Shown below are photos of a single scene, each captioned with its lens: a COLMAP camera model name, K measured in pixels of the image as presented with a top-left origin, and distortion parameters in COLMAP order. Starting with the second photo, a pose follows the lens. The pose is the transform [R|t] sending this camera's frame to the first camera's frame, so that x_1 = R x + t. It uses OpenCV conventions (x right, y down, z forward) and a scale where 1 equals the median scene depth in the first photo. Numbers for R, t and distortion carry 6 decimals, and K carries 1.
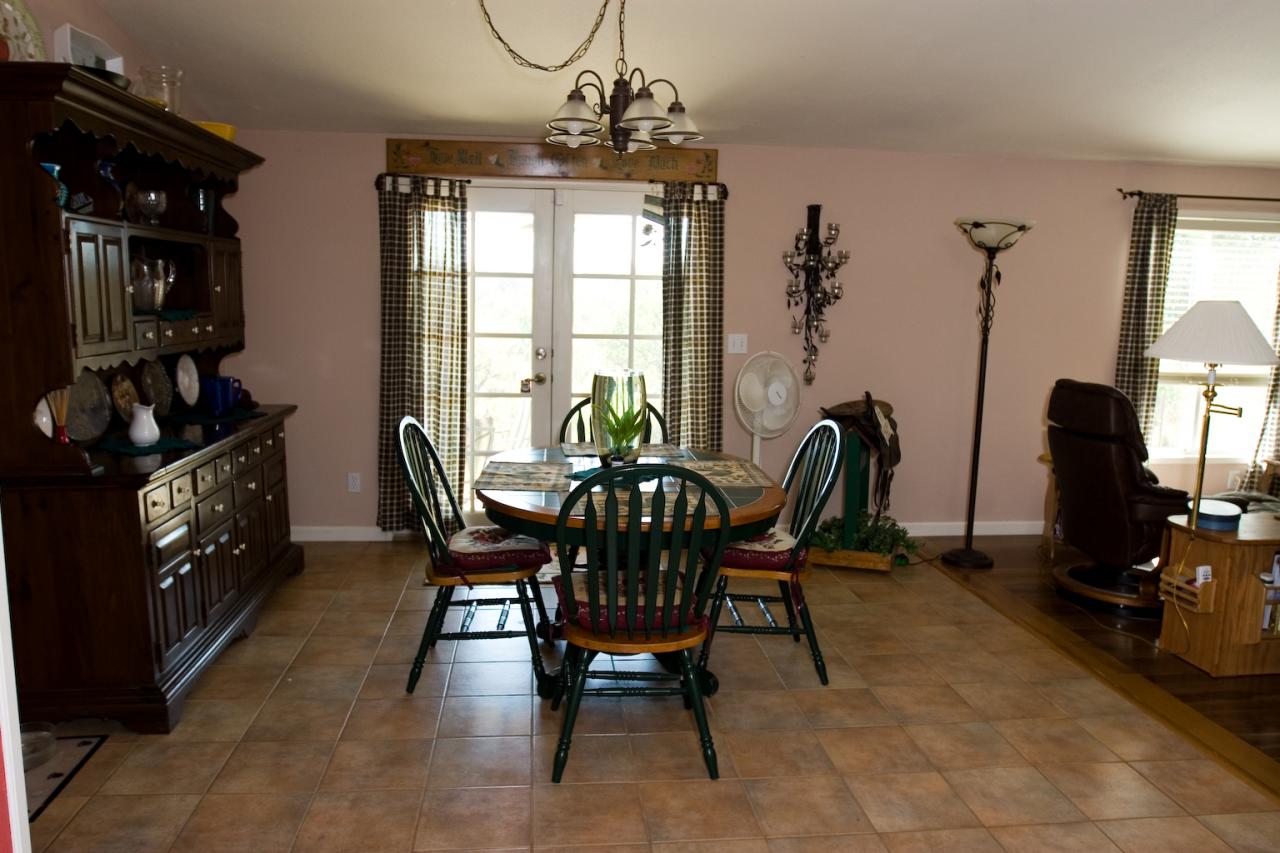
lens RADIAL K [[934.4, 0, 631.2], [0, 934.4, 429.9], [0, 0, 1]] dist [-0.068522, 0.046911]
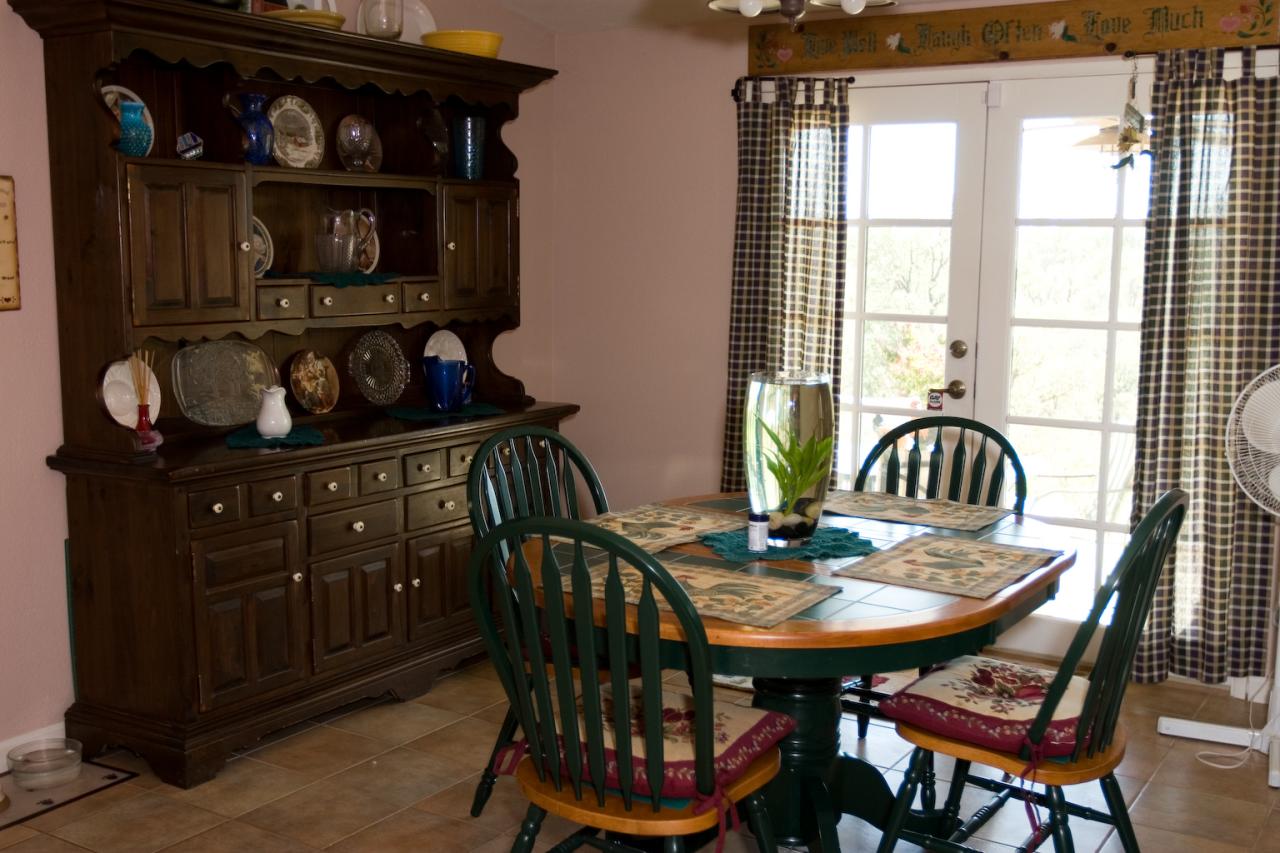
lens RADIAL K [[1395.7, 0, 640.0], [0, 1395.7, 426.5], [0, 0, 1]] dist [-0.015804, 0.040116]
pose [[0.785620, 0.069595, -0.614783, 0.324553], [-0.084848, 0.996384, 0.004367, -0.017297], [0.612864, 0.048732, 0.788684, 0.150136]]
